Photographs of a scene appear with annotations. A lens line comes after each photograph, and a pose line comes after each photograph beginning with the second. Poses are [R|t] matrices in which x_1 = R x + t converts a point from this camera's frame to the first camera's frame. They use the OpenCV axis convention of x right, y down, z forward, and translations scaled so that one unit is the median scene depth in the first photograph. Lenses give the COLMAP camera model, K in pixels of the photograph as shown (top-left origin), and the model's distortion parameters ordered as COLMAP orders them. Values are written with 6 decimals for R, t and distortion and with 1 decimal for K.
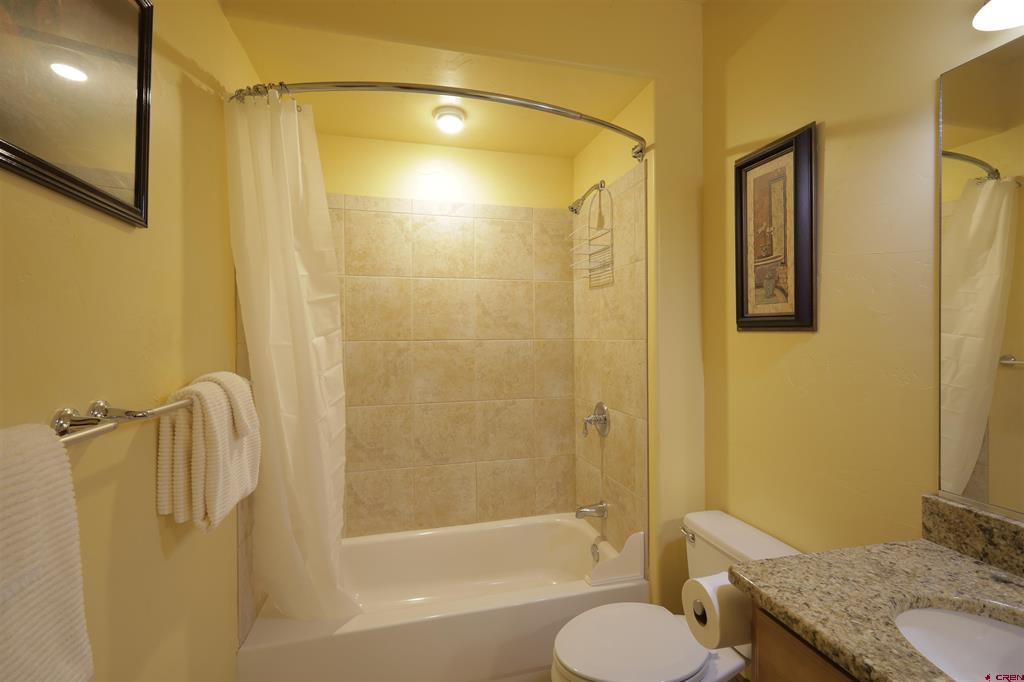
lens RADIAL K [[444.0, 0, 511.3], [0, 444.0, 337.8], [0, 0, 1]] dist [0.002004, 0.000334]
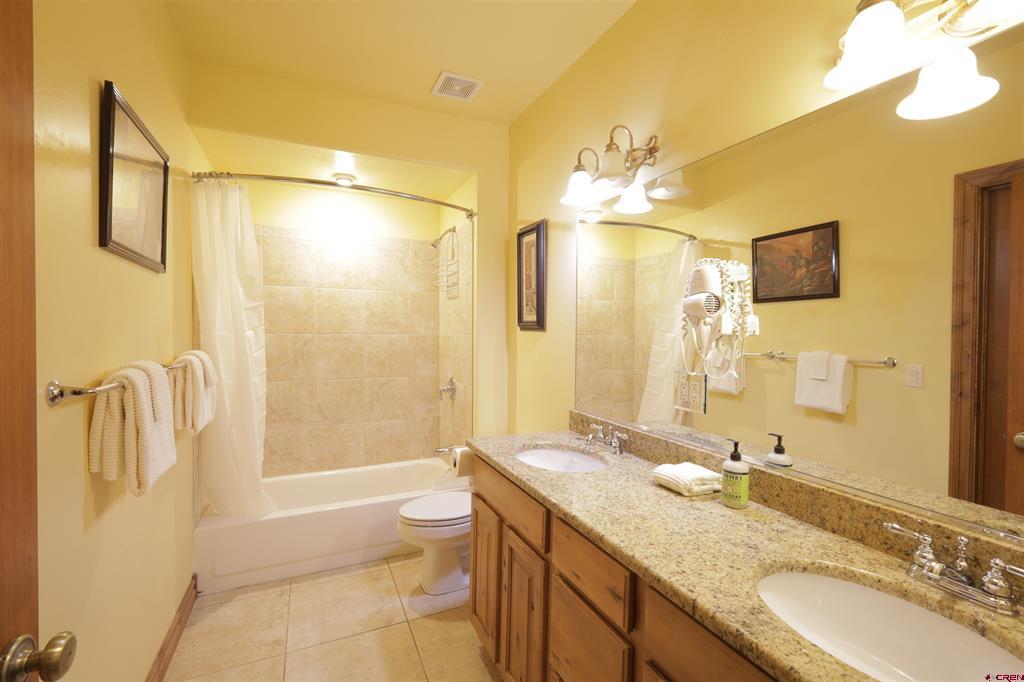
lens RADIAL K [[444.8, 0, 512.3], [0, 444.8, 338.1], [0, 0, 1]] dist [-0.001300, -0.000073]
pose [[0.982749, 0.010156, 0.184665, 0.124588], [-0.012146, 0.999880, 0.009649, -0.001331], [-0.184545, -0.011725, 0.982754, -0.480064]]
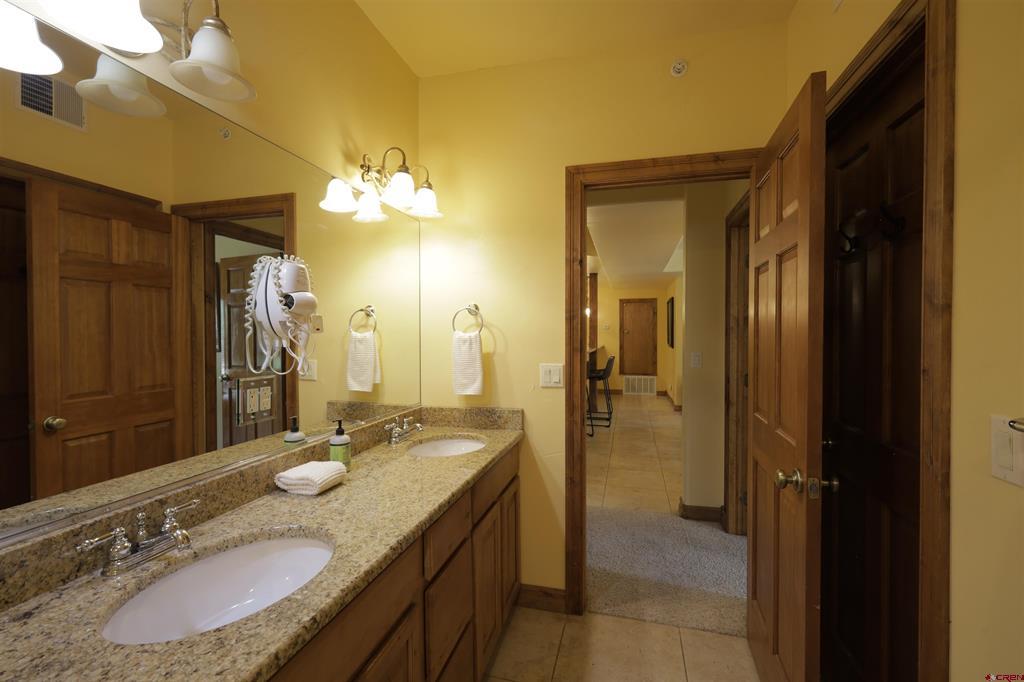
lens RADIAL K [[444.8, 0, 512.3], [0, 444.8, 338.1], [0, 0, 1]] dist [-0.001300, -0.000073]
pose [[-0.872653, -0.000148, 0.488341, -0.062096], [0.008363, 0.999849, 0.015247, -0.003818], [-0.488270, 0.017389, -0.872520, 0.478123]]
